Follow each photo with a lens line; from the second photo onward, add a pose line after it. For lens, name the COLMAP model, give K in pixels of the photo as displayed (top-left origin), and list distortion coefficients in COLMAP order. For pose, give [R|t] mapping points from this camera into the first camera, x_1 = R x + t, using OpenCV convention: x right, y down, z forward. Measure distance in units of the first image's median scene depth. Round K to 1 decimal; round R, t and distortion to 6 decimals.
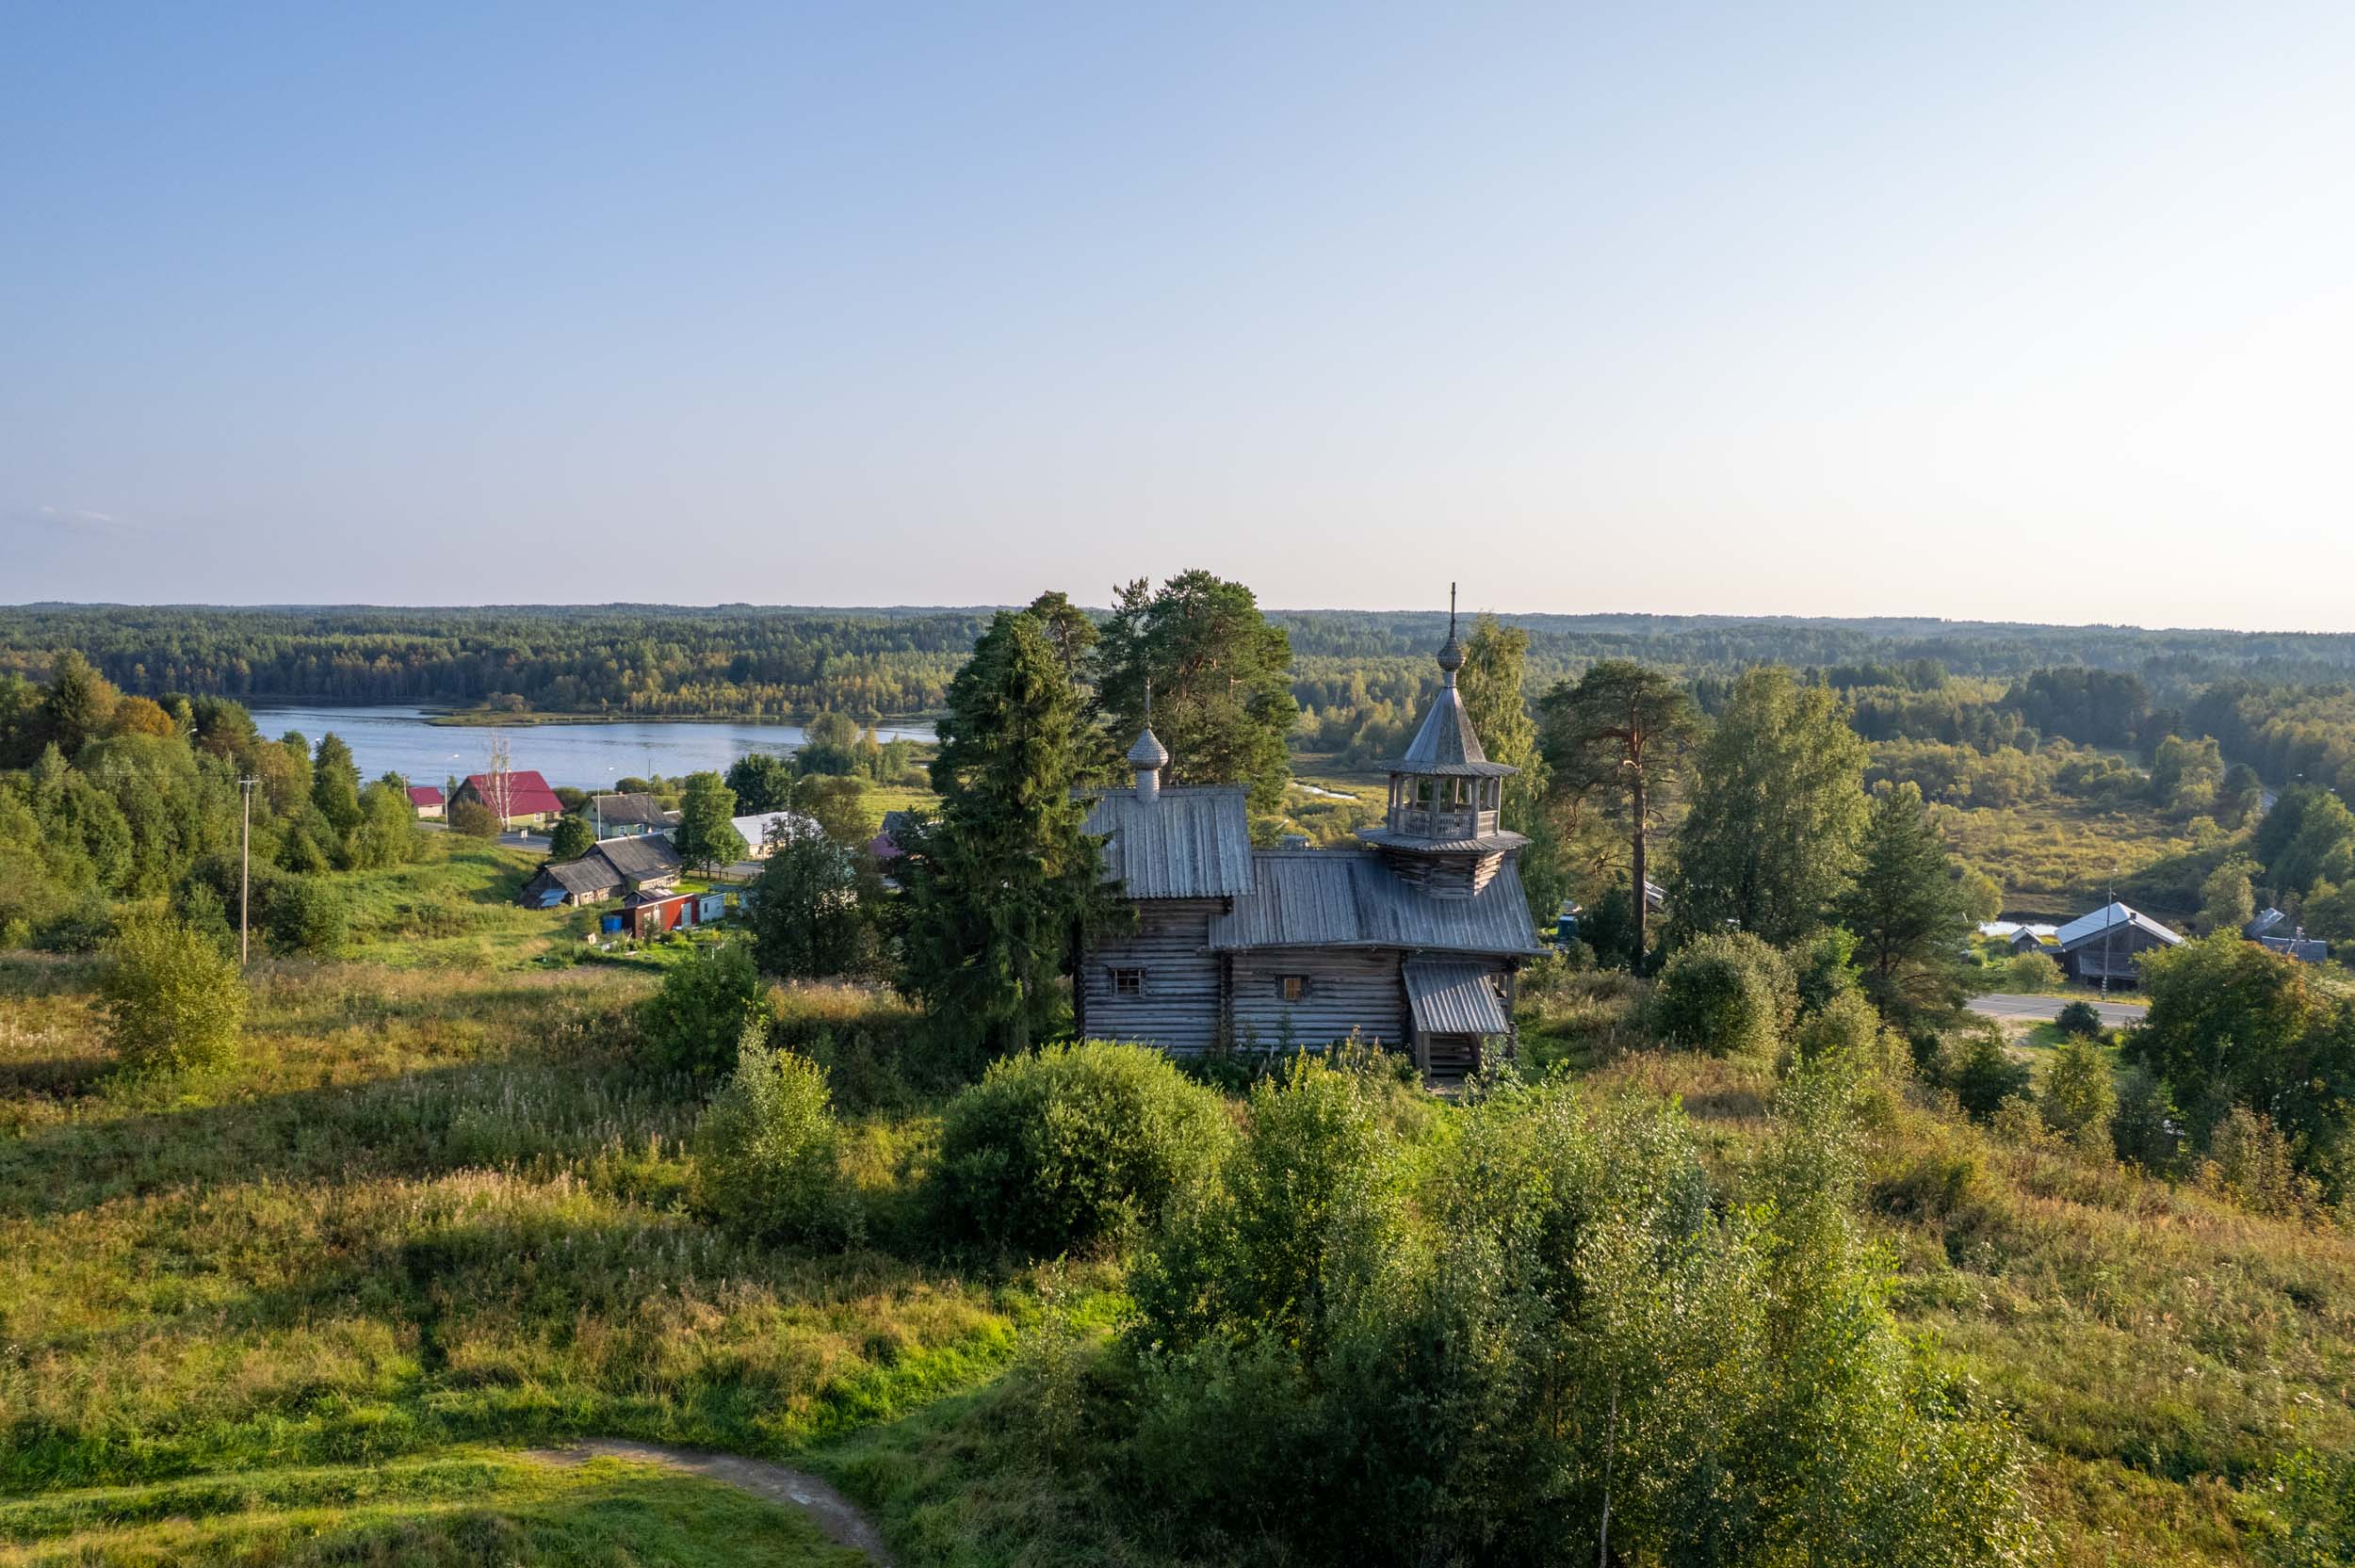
lens RADIAL K [[1530.9, 0, 1177.5], [0, 1530.9, 784.0], [0, 0, 1]] dist [-0.079803, 0.073338]
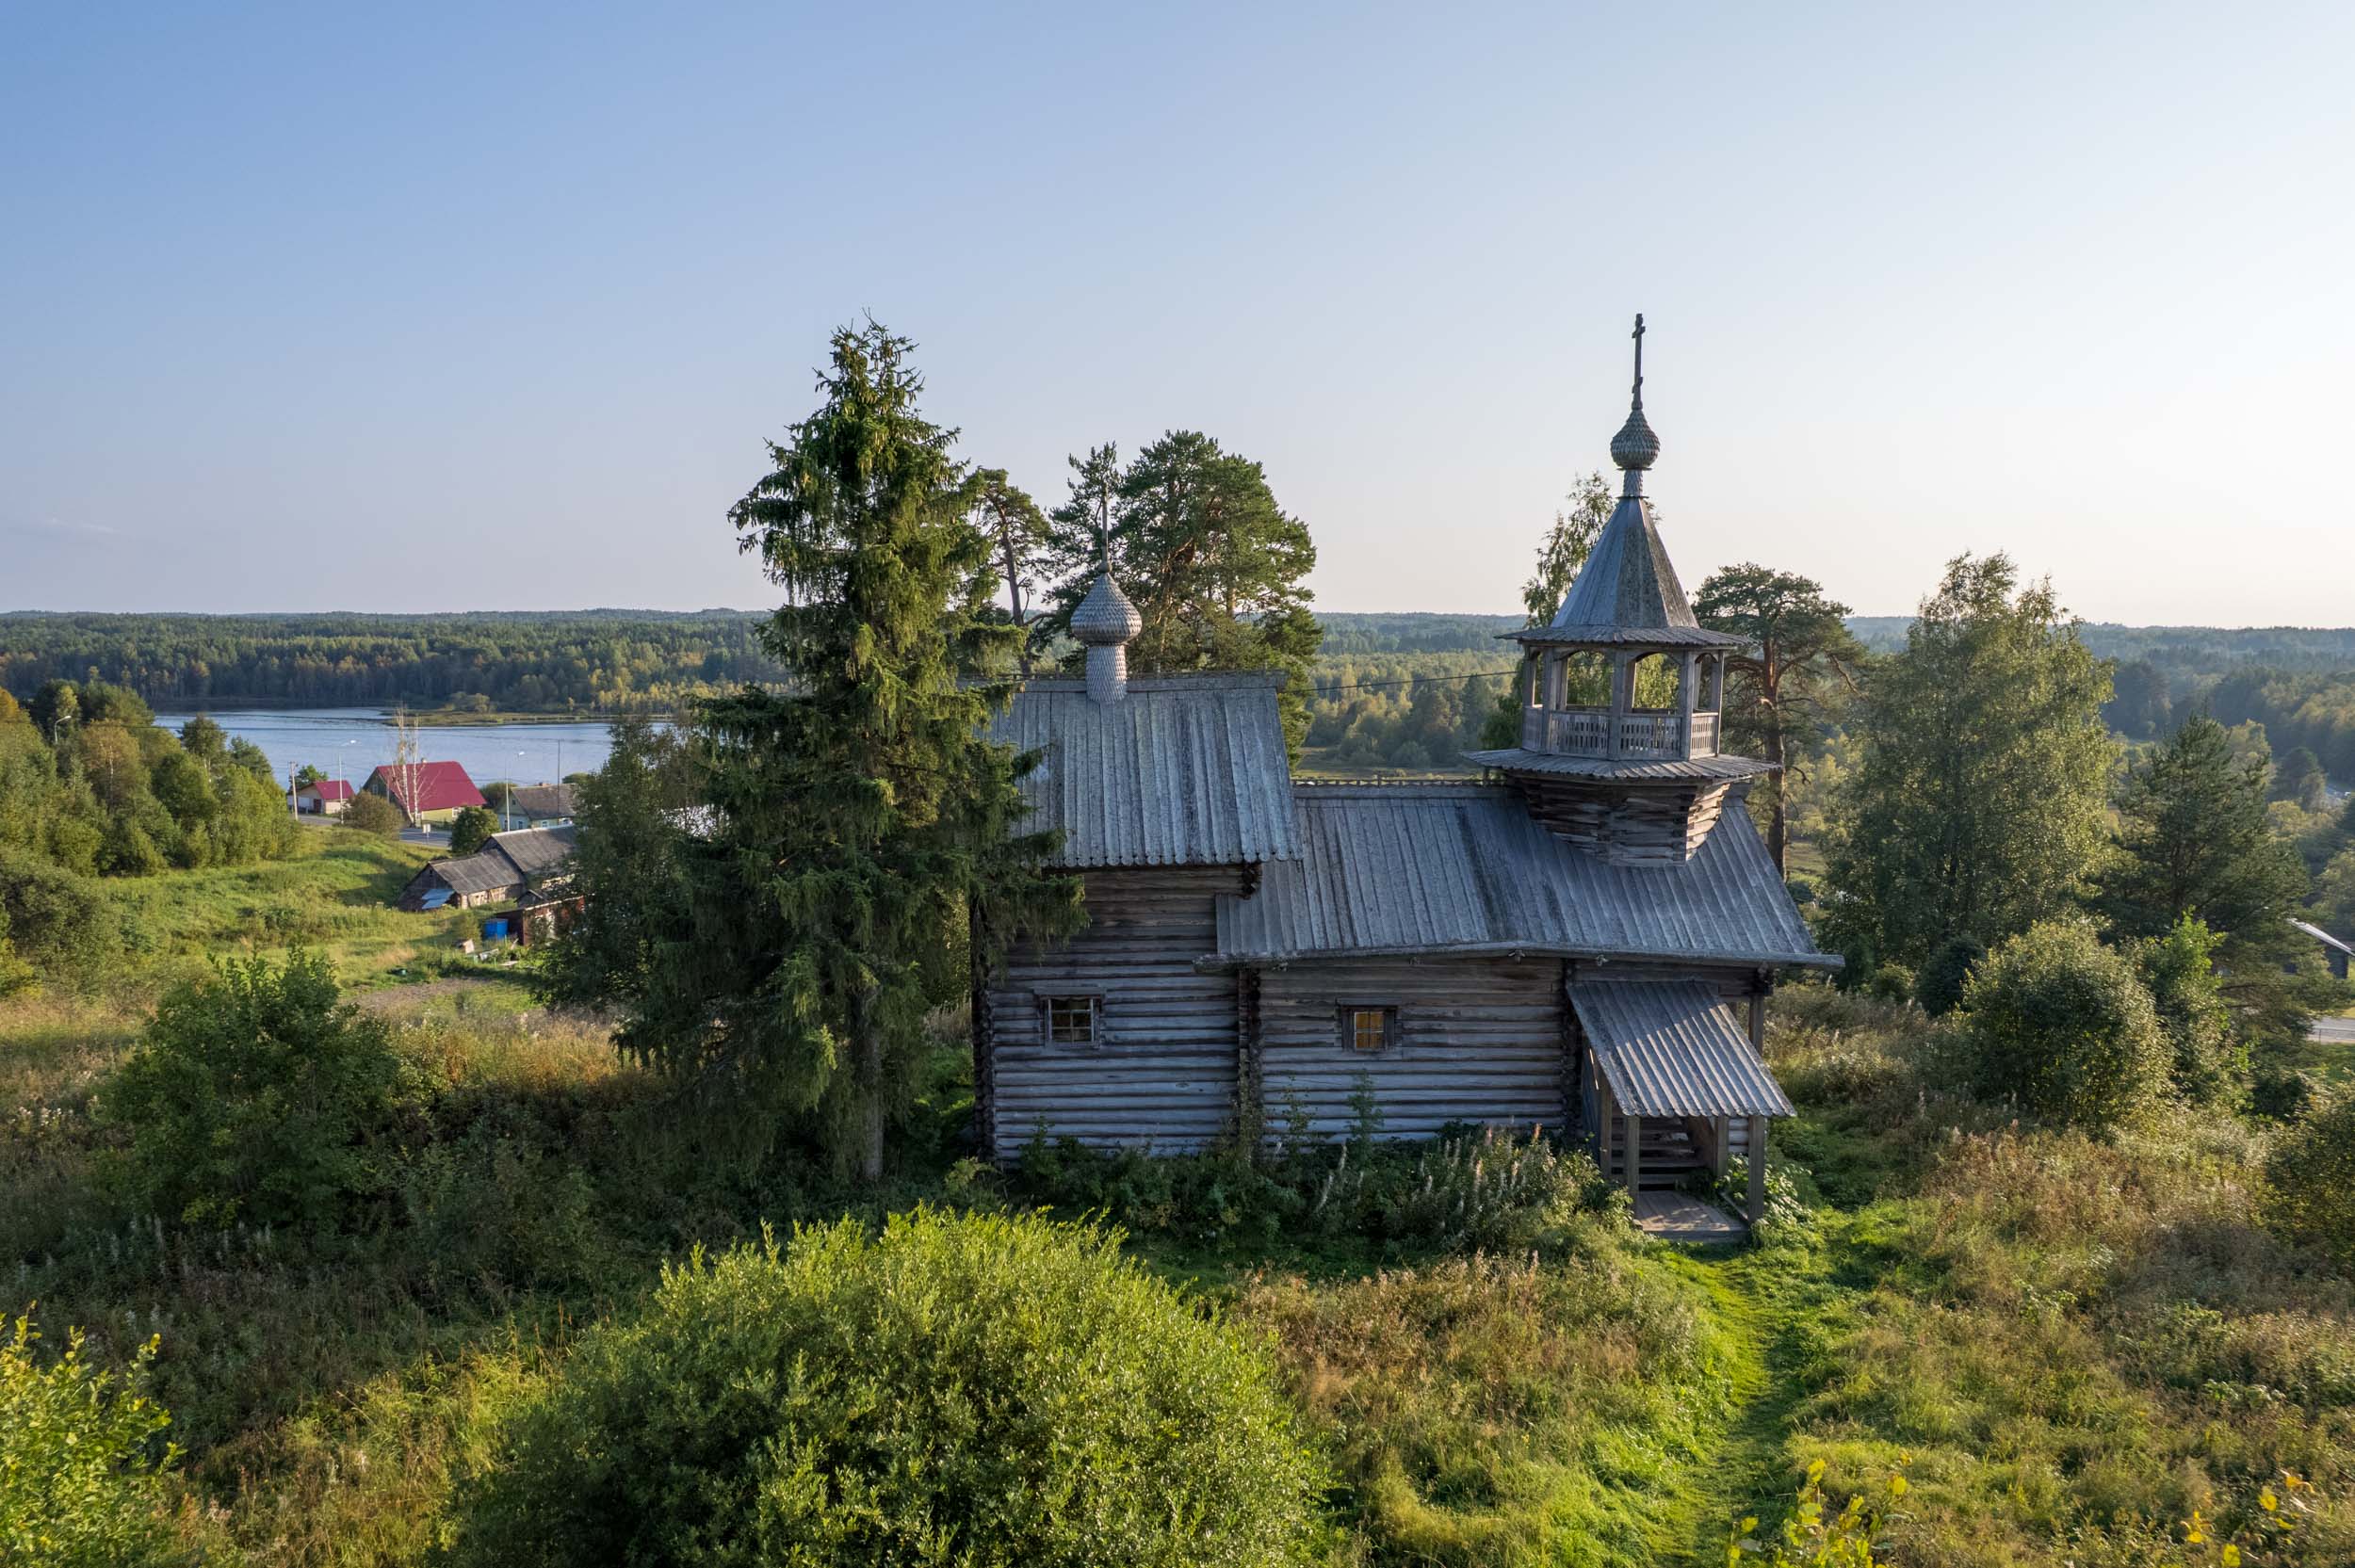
lens RADIAL K [[1530.9, 0, 1177.5], [0, 1530.9, 784.0], [0, 0, 1]] dist [-0.079803, 0.073338]
pose [[0.999943, -0.006113, 0.008795, 0.000618], [0.006131, 0.999979, -0.001982, 0.015054], [-0.008782, 0.002036, 0.999959, 0.148134]]
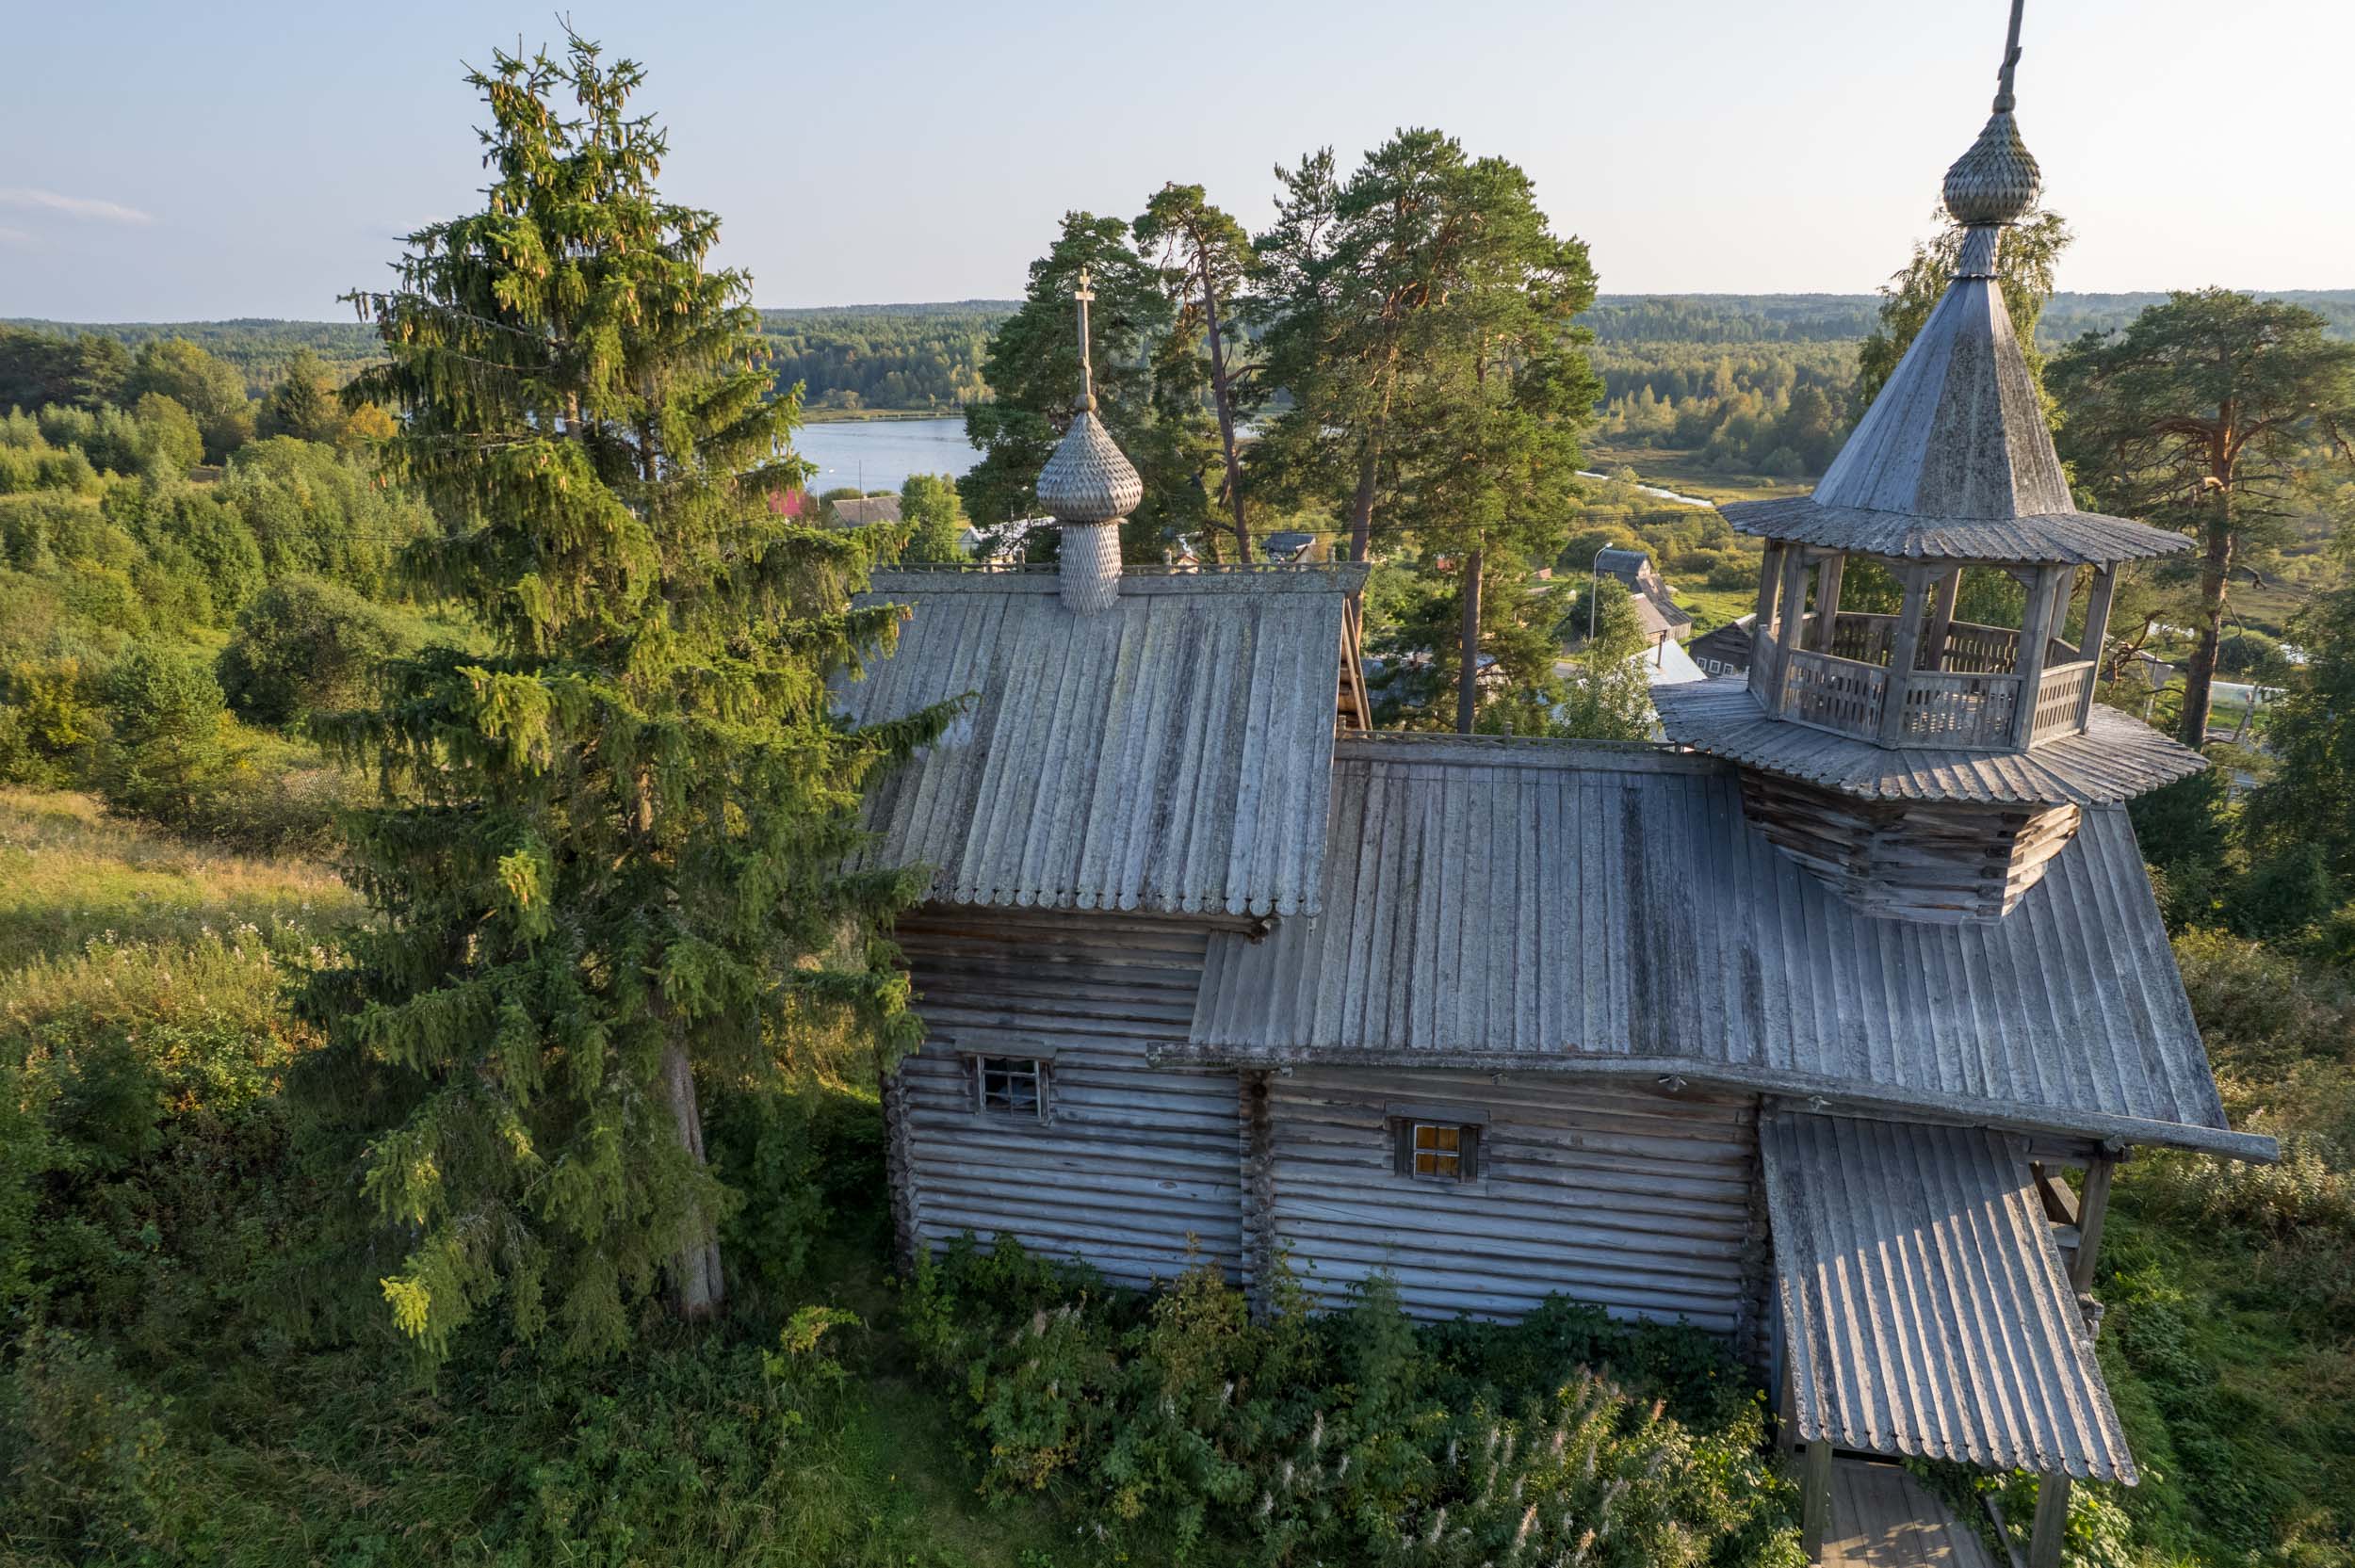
lens RADIAL K [[1509.7, 0, 1181.5], [0, 1509.7, 777.2], [0, 0, 1]] dist [-0.081660, 0.070797]
pose [[0.975540, 0.044906, -0.215185, 0.029329], [-0.002190, 0.980848, 0.194761, -0.006885], [0.219809, -0.189526, 0.956955, 0.219886]]
